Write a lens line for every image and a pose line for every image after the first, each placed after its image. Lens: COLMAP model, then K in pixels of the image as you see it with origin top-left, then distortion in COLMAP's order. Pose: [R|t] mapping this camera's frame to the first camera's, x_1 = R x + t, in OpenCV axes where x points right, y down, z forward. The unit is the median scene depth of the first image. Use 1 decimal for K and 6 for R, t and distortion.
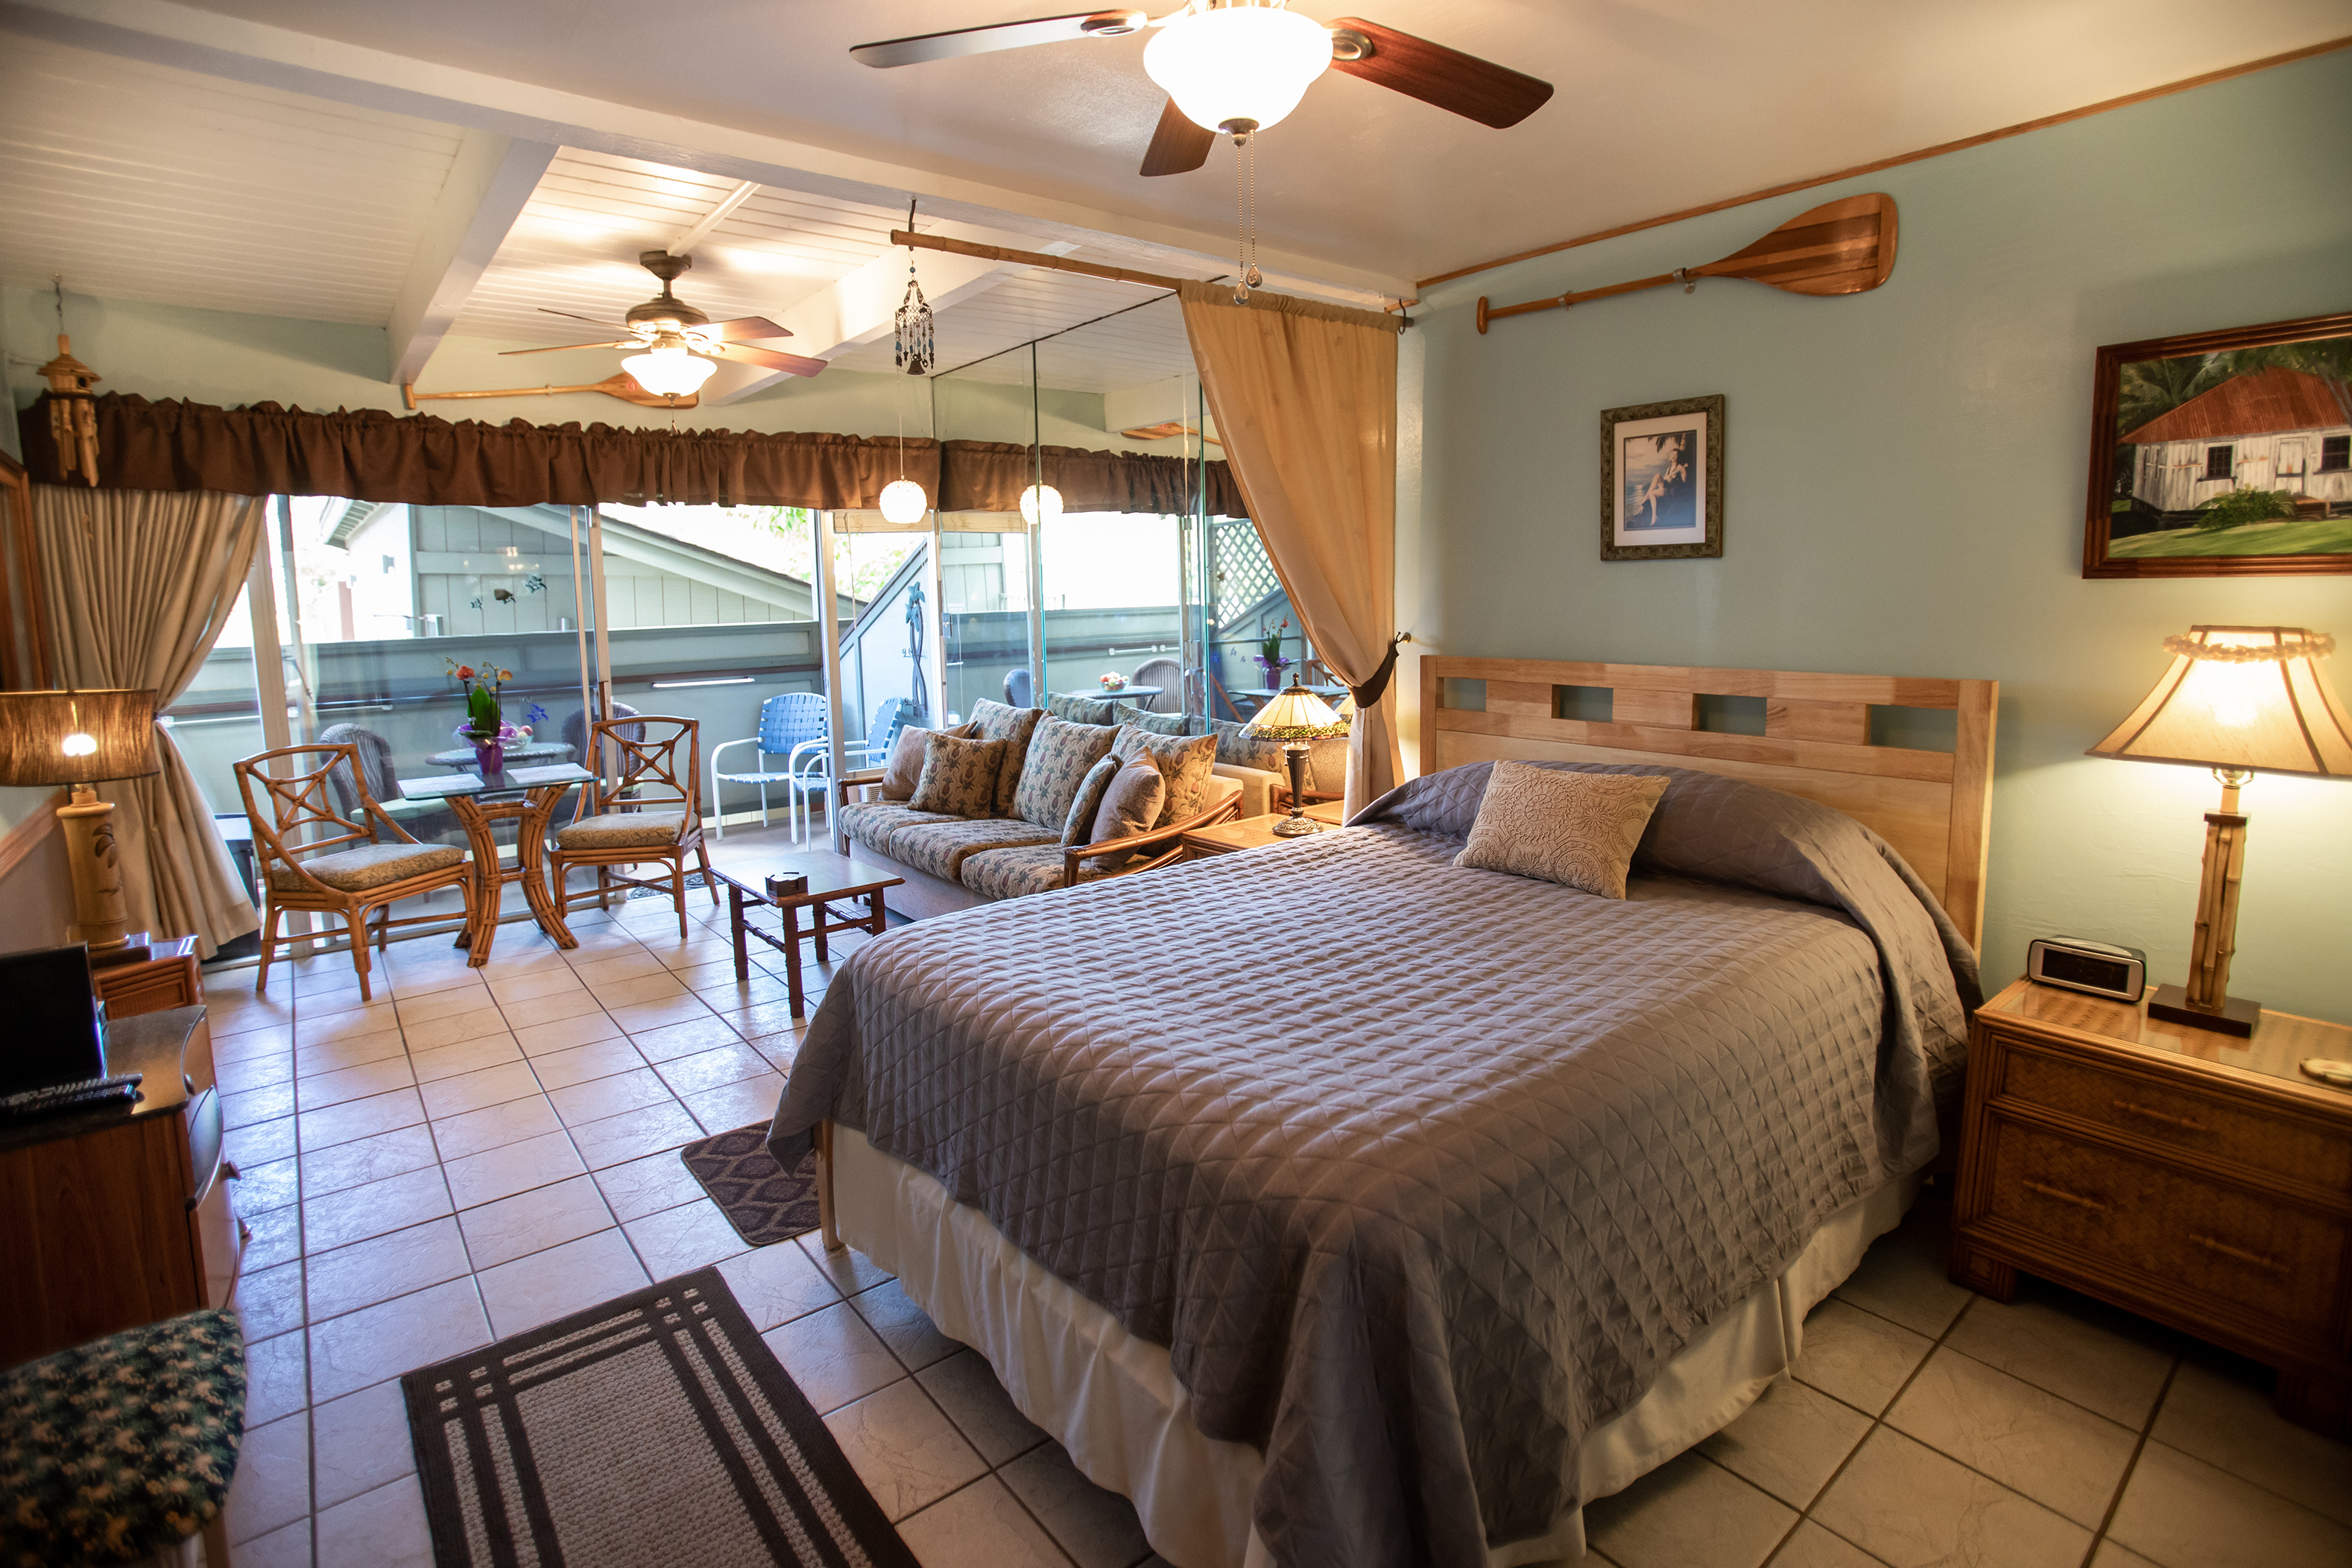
lens RADIAL K [[1163.9, 0, 1180.4], [0, 1163.9, 740.4], [0, 0, 1]] dist [-0.066857, 0.023224]
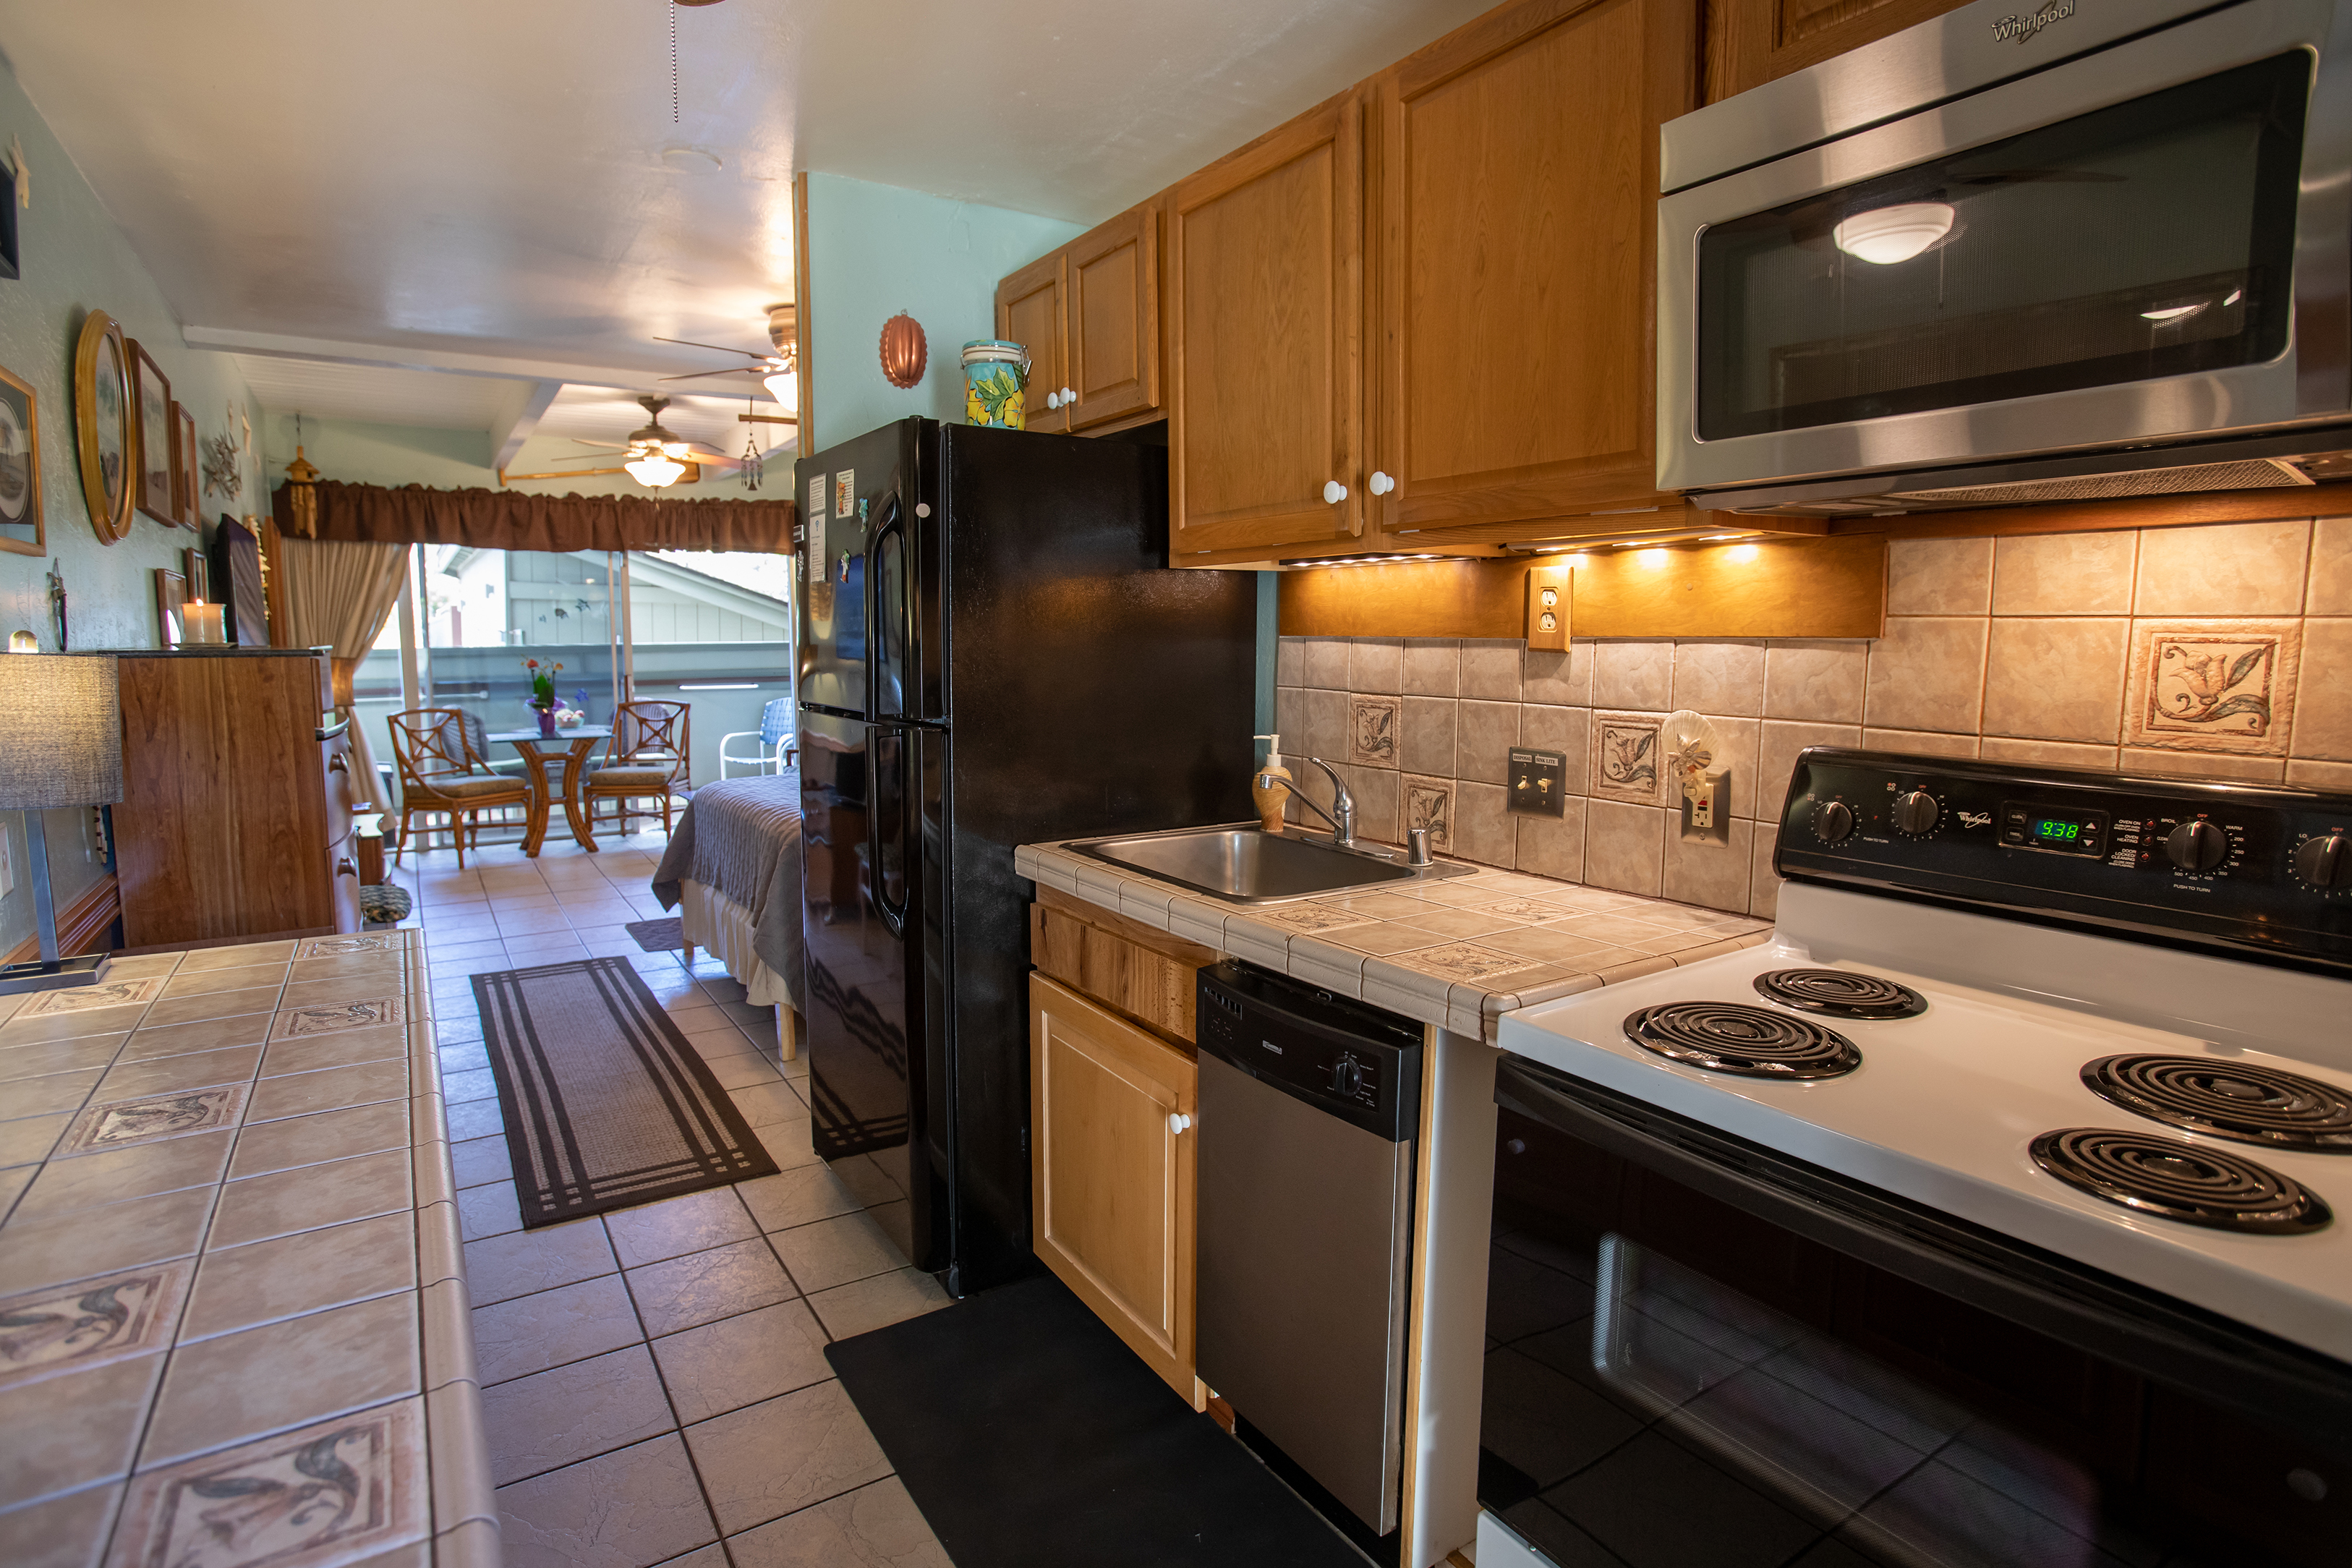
lens RADIAL K [[1233.9, 0, 1176.0], [0, 1233.9, 784.0], [0, 0, 1]] dist [-0.050350, 0.000023]
pose [[0.994873, 0.029033, -0.096876, 0.573528], [-0.029707, 0.999543, -0.005524, 0.126933], [0.096672, 0.008373, 0.995281, -0.780468]]
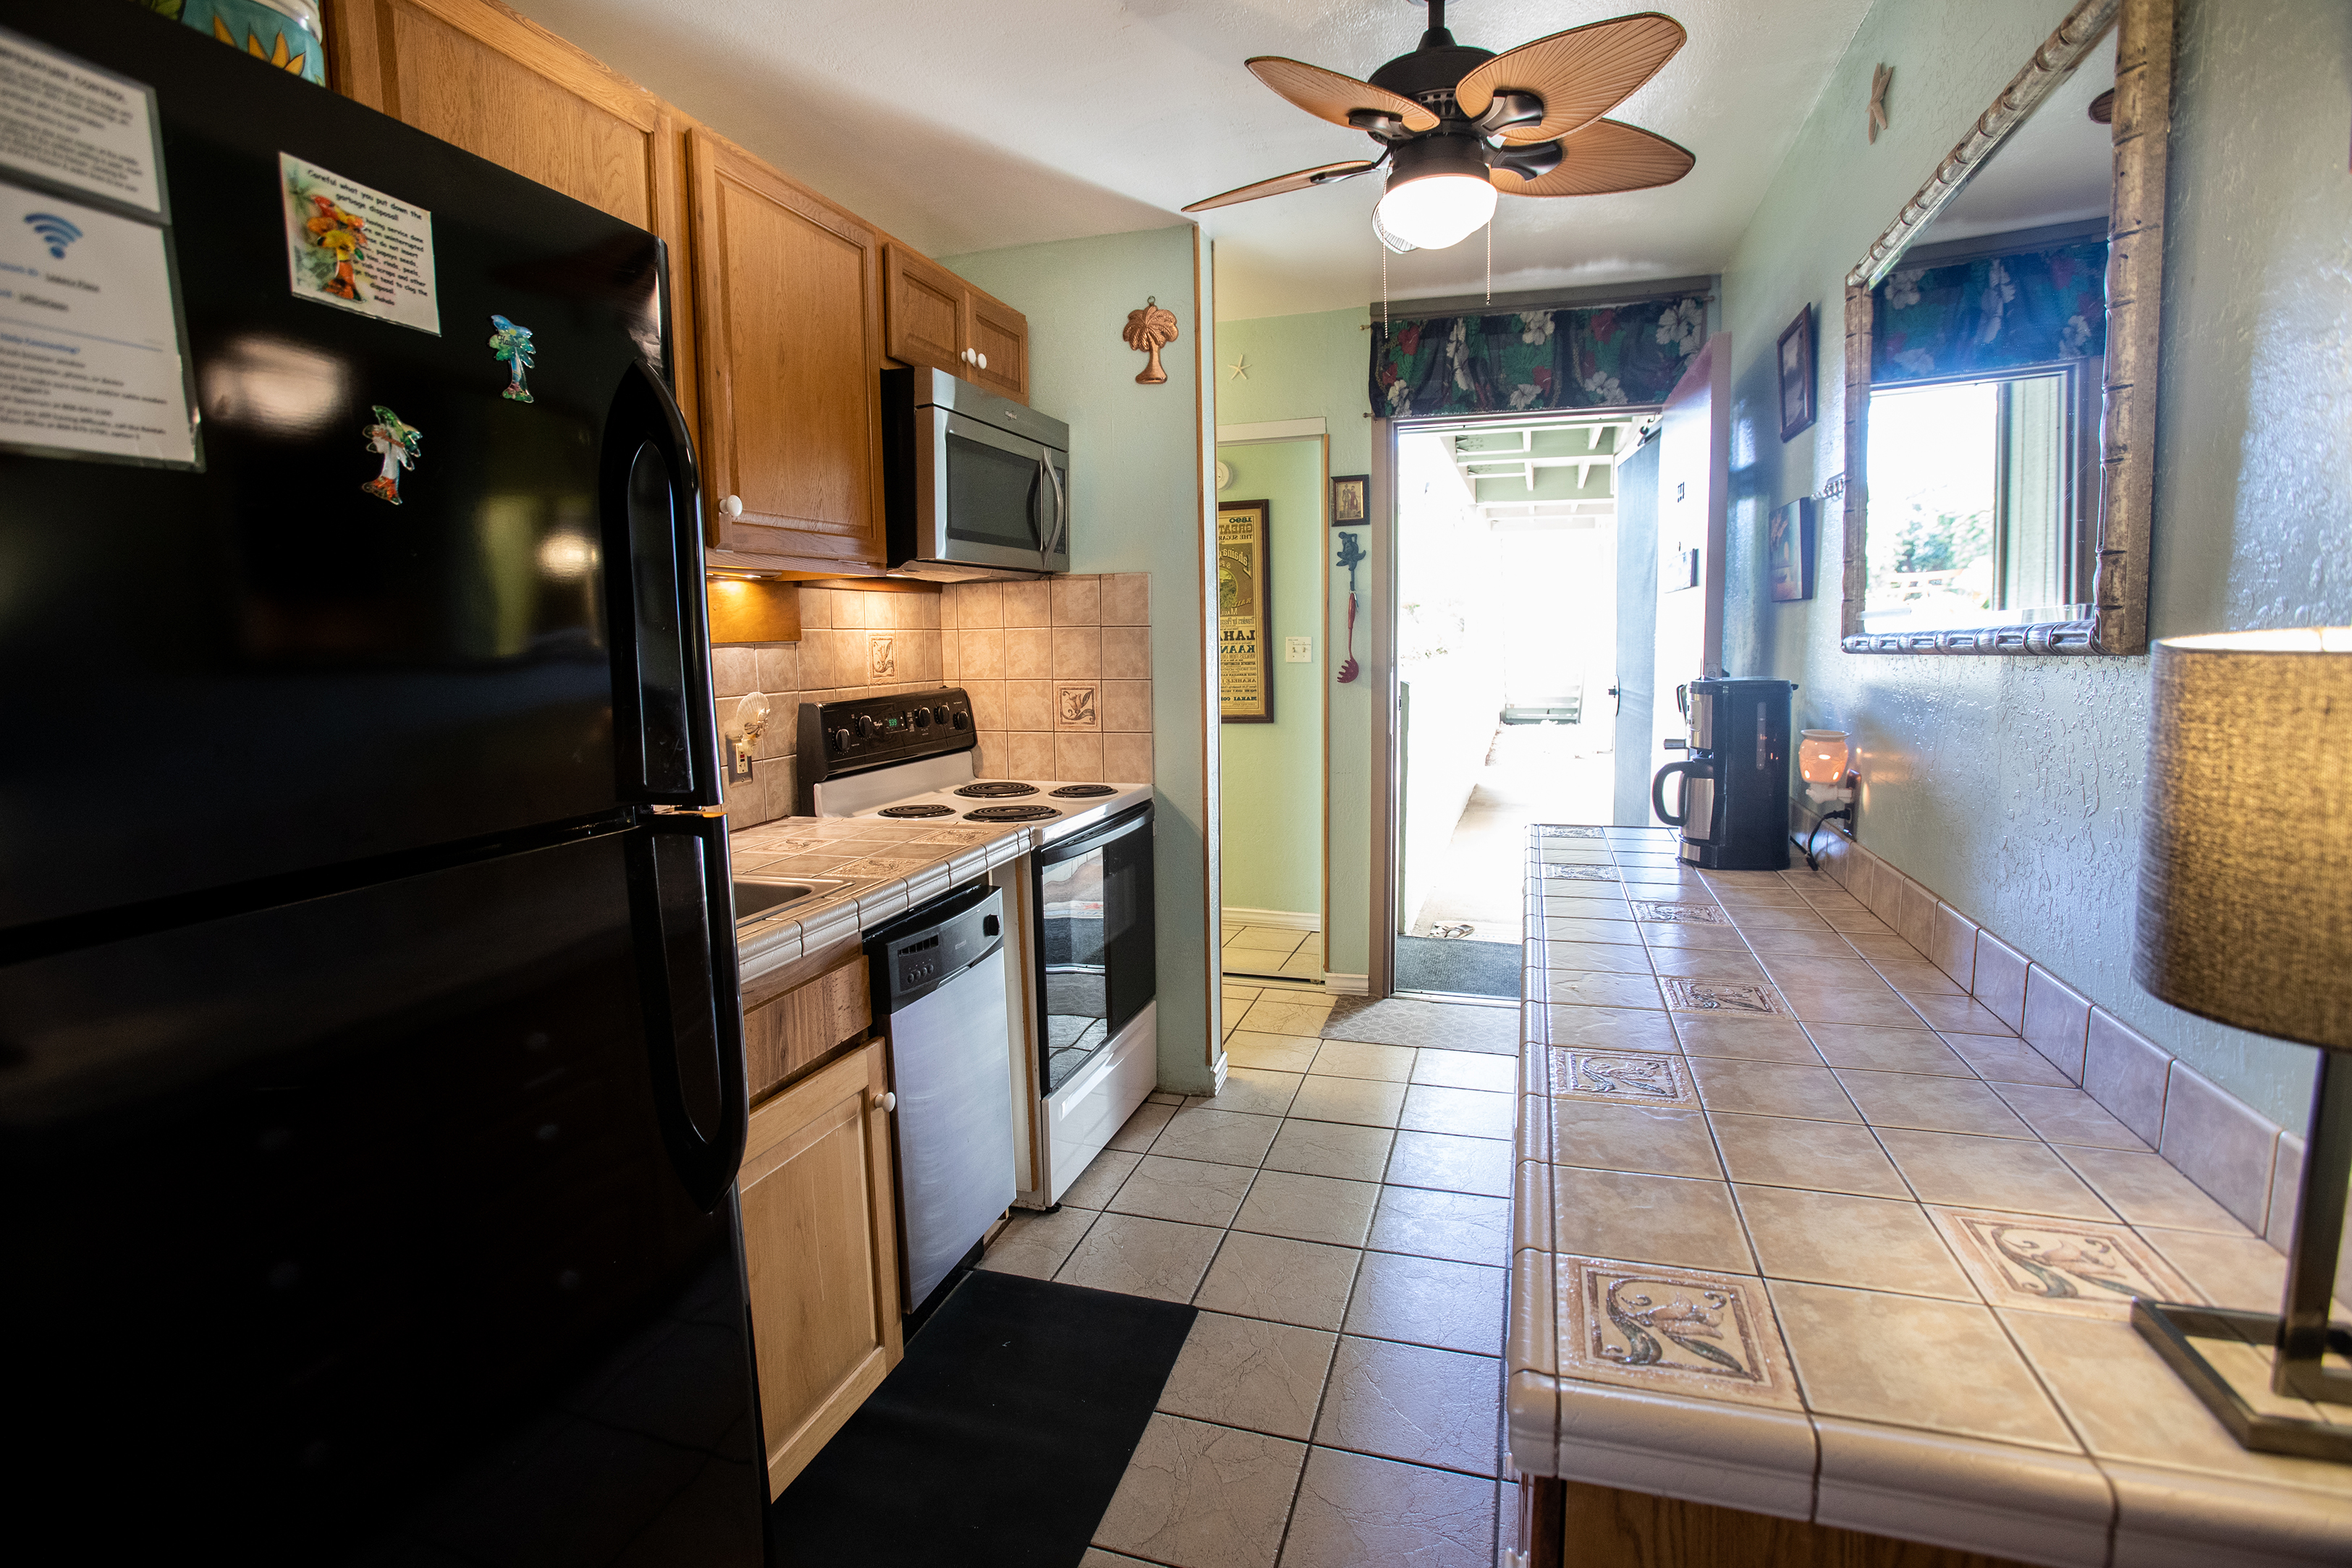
lens RADIAL K [[1110.1, 0, 1176.0], [0, 1110.1, 784.0], [0, 0, 1]] dist [-0.063795, 0.021334]
pose [[-0.558056, -0.076734, 0.826248, -1.482499], [0.142949, 0.971939, 0.186813, -0.152408], [-0.817398, 0.222364, -0.531428, 1.817056]]
